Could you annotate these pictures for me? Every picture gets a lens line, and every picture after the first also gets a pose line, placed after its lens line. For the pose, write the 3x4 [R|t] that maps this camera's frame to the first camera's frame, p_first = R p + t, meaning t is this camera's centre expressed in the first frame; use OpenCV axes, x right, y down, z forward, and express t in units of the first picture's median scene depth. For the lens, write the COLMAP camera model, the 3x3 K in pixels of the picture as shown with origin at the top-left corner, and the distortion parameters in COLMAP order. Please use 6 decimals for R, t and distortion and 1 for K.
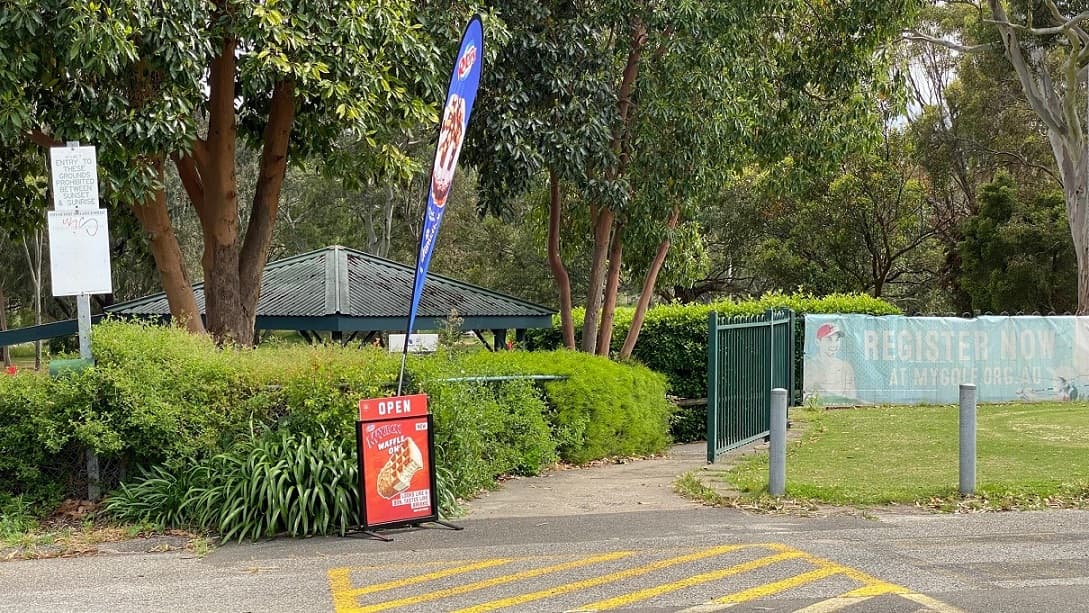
lens RADIAL K [[1768.6, 0, 544.5], [0, 1768.6, 306.5], [0, 0, 1]] dist [0.200787, -0.078728]
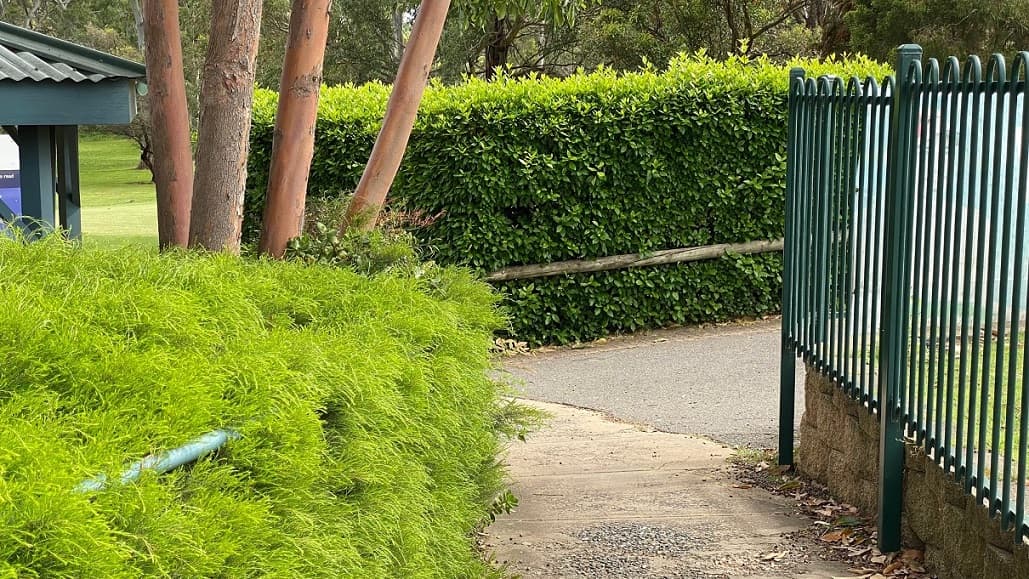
lens RADIAL K [[1671.1, 0, 514.5], [0, 1671.1, 289.5], [0, 0, 1]] dist [0.200787, -0.078728]
pose [[0.995892, -0.008509, 0.090150, 0.034370], [-0.001559, 0.993816, 0.111025, 0.006030], [-0.090537, -0.110710, 0.989720, 0.524235]]
